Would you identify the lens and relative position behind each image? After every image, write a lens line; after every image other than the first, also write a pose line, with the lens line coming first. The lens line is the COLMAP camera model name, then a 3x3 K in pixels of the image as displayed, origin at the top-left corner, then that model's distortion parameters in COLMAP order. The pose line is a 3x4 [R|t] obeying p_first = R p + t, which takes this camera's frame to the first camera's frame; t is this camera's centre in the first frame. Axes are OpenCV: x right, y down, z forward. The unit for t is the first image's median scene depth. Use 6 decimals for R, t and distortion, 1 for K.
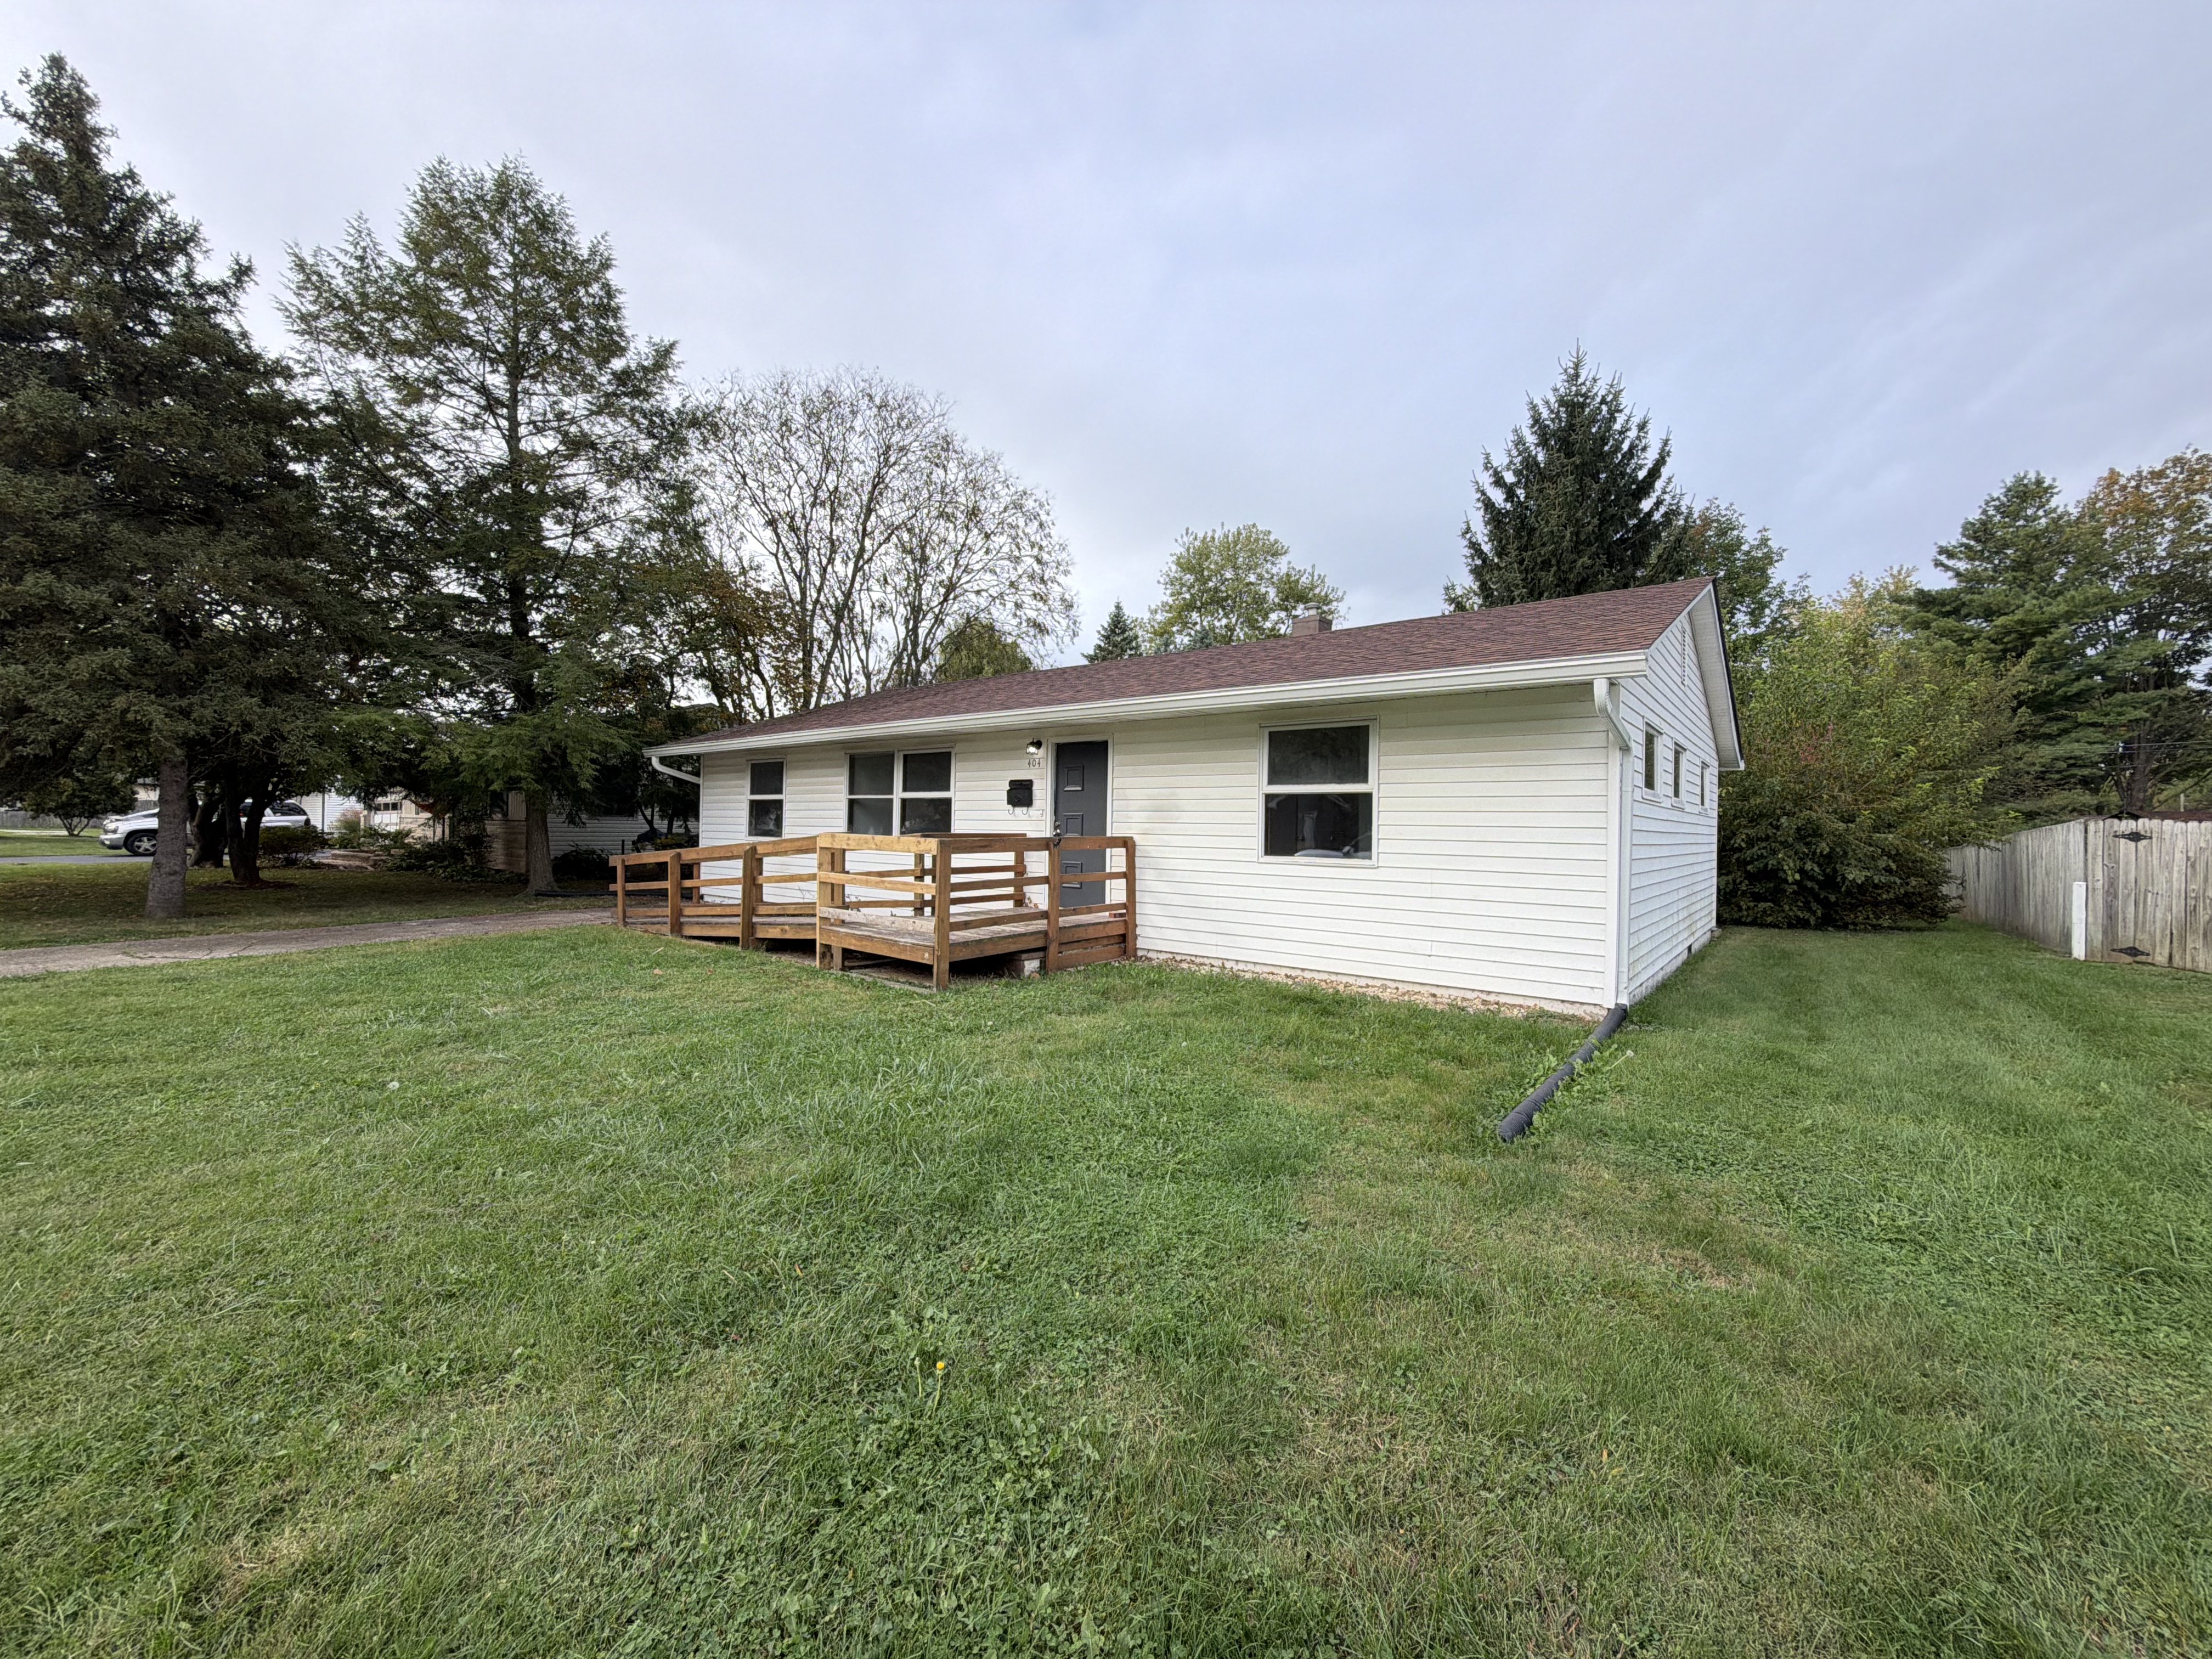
lens RADIAL K [[866.8, 0, 1106.0], [0, 866.8, 829.5], [0, 0, 1]] dist [-0.000121, -0.000006]
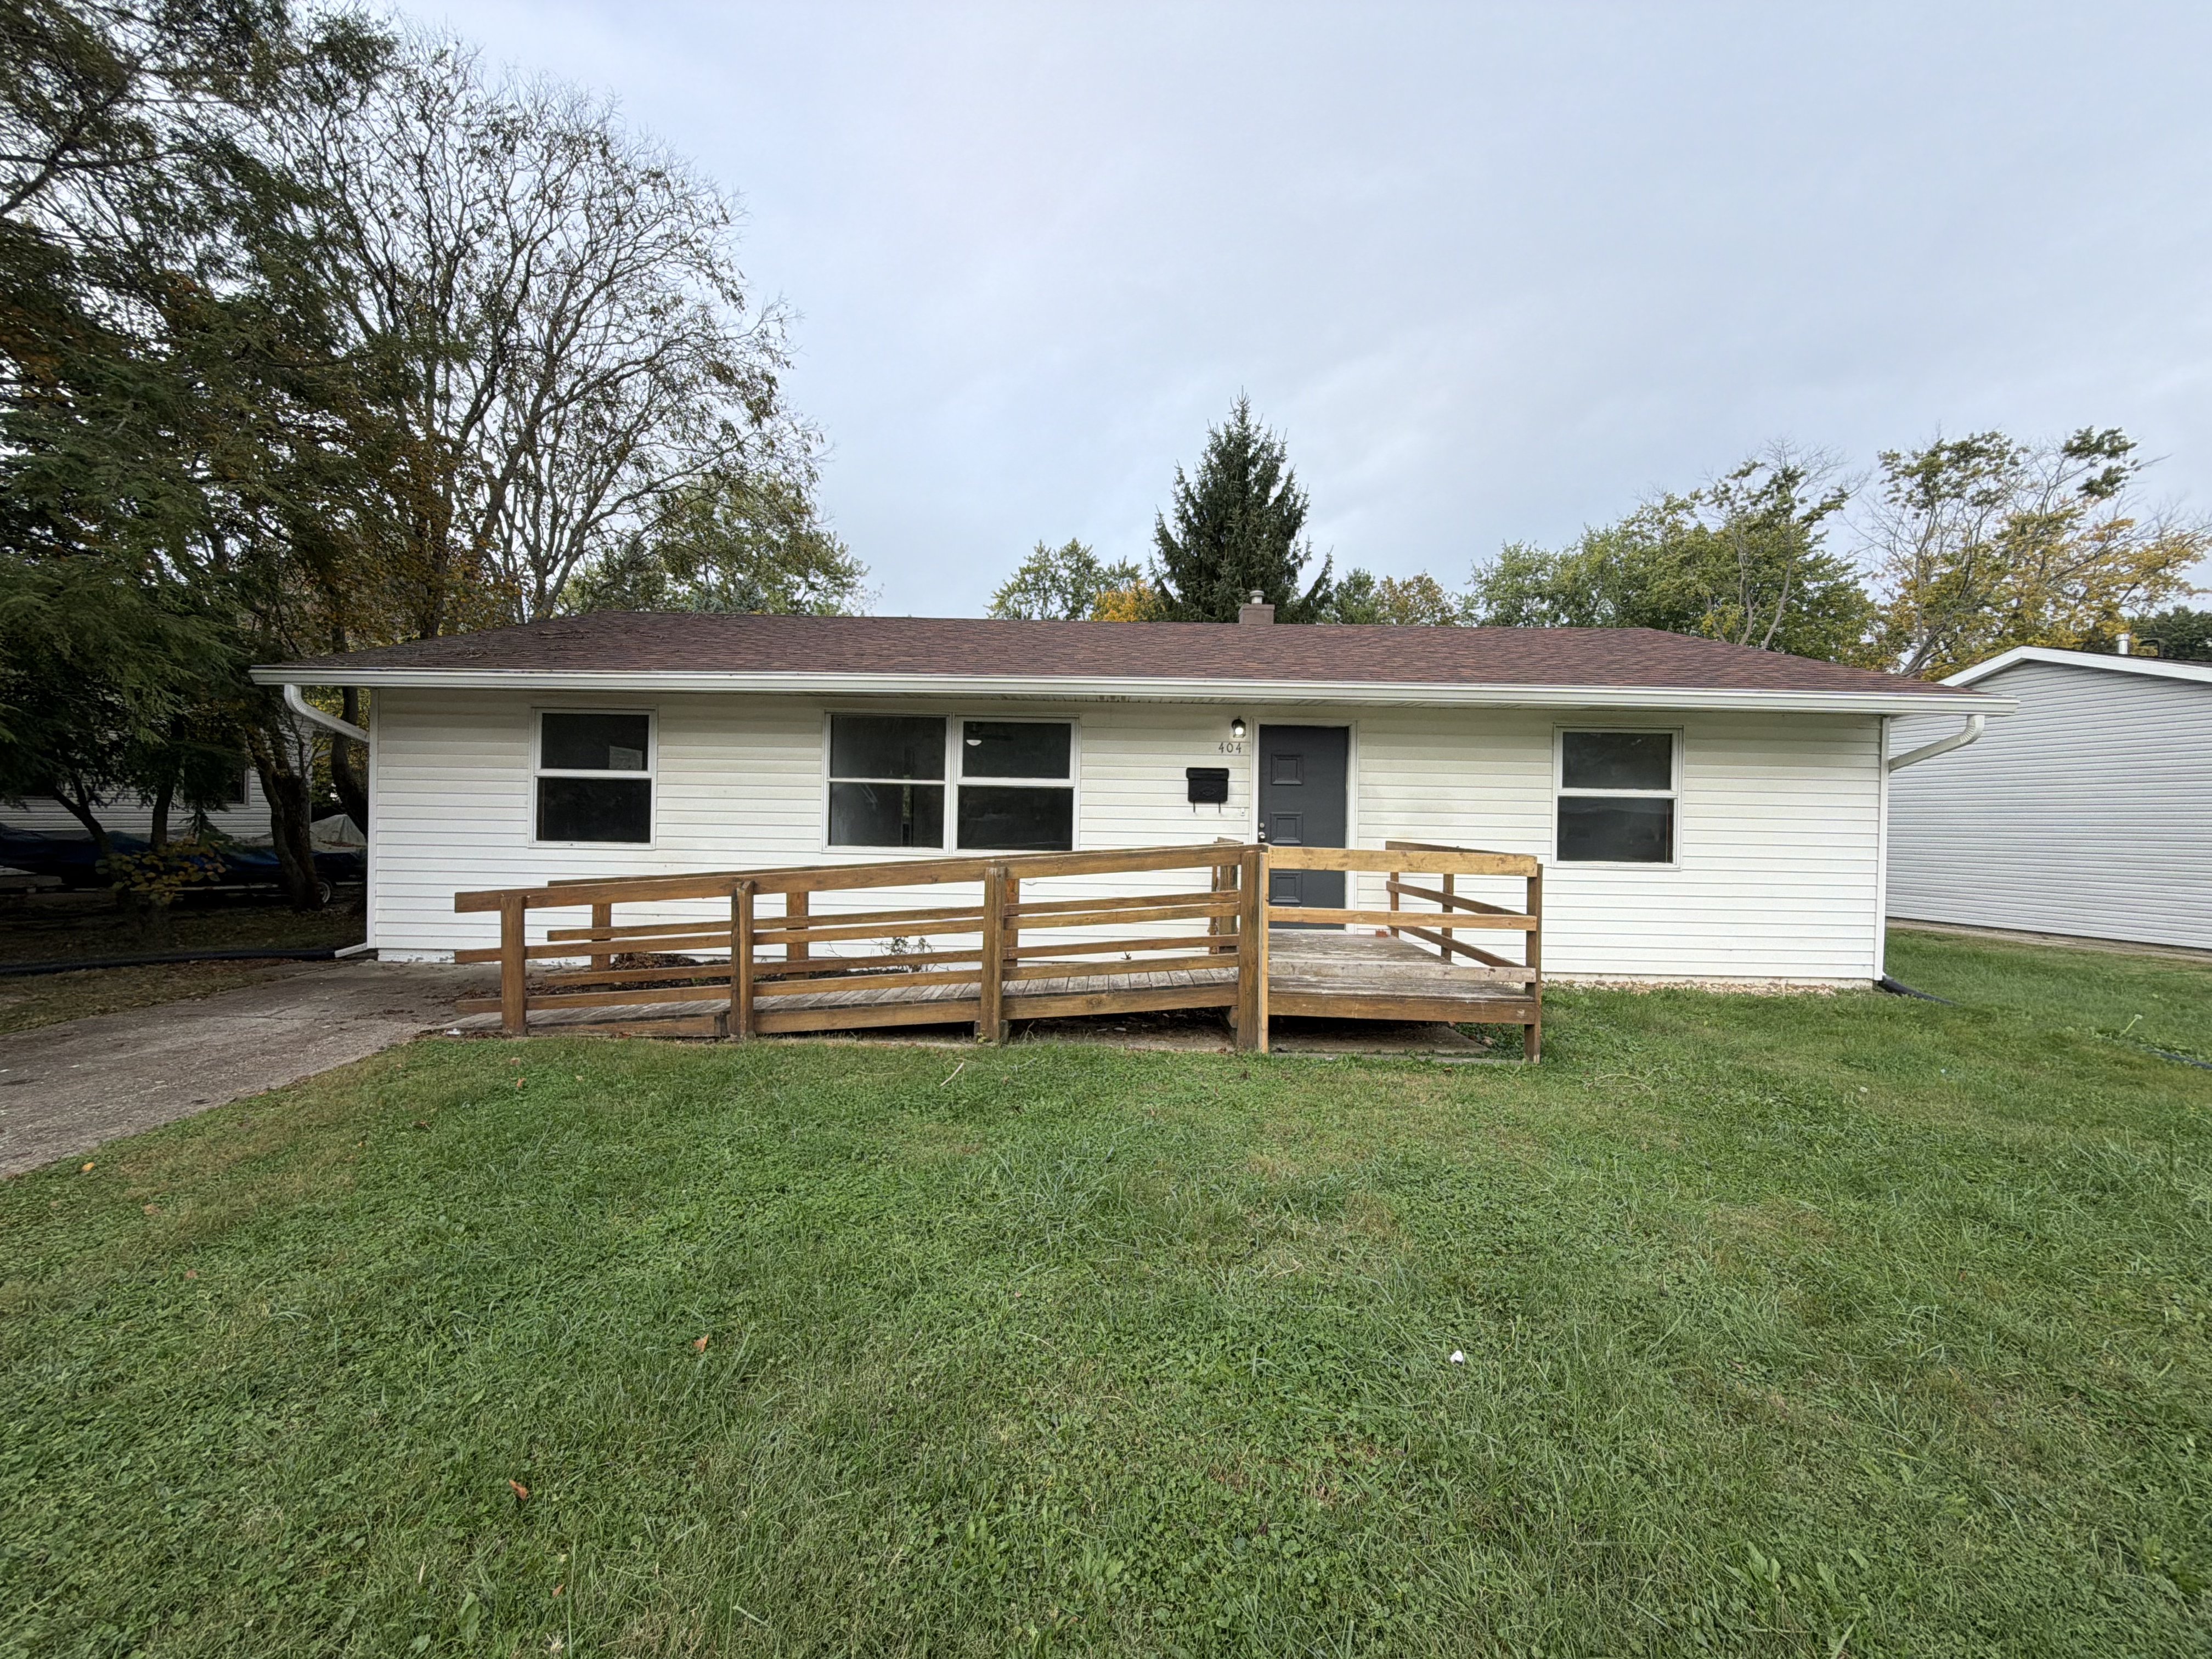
lens RADIAL K [[889.6, 0, 1106.0], [0, 889.6, 829.5], [0, 0, 1]] dist [-0.000513, -0.000052]
pose [[0.784787, -0.004232, 0.619751, -0.676159], [-0.004350, 0.999914, 0.012336, -0.012055], [-0.619750, -0.012377, 0.784702, 0.436109]]
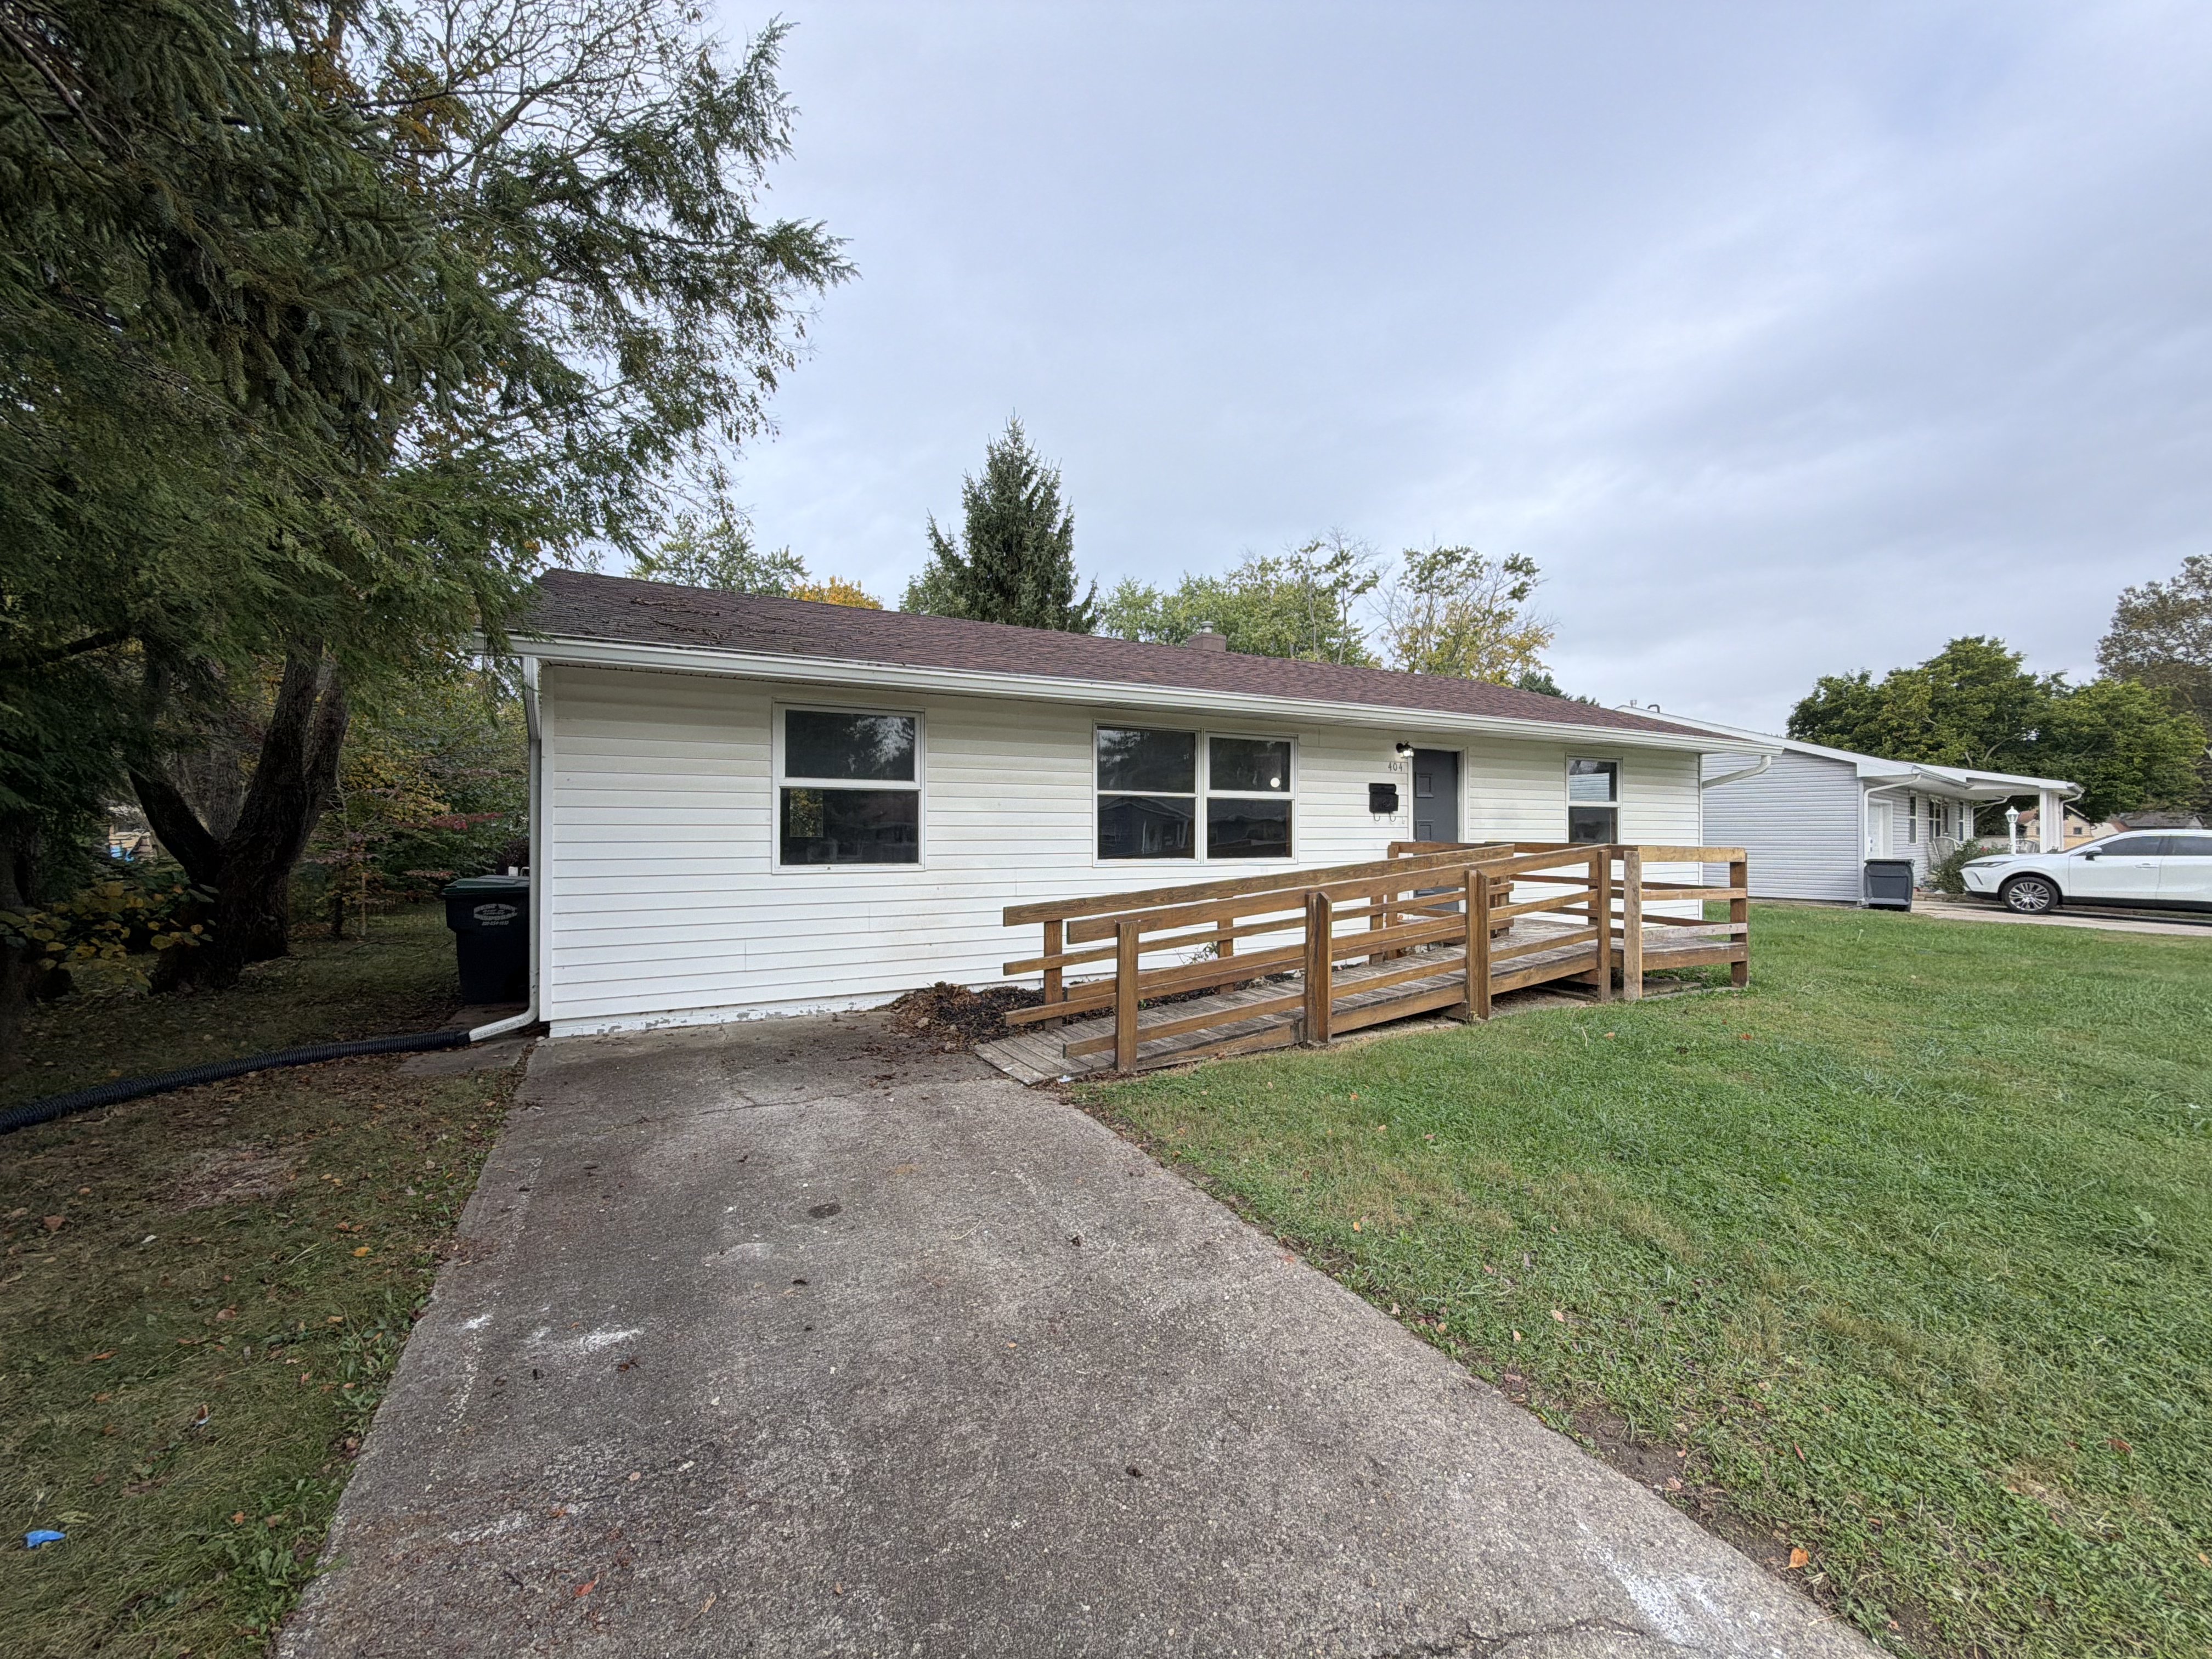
lens RADIAL K [[889.6, 0, 1106.0], [0, 889.6, 829.5], [0, 0, 1]] dist [-0.000513, -0.000052]
pose [[0.385306, -0.011262, 0.922720, -1.105909], [0.010153, 0.999917, 0.007965, -0.019367], [-0.922733, 0.006299, 0.385388, 0.921600]]
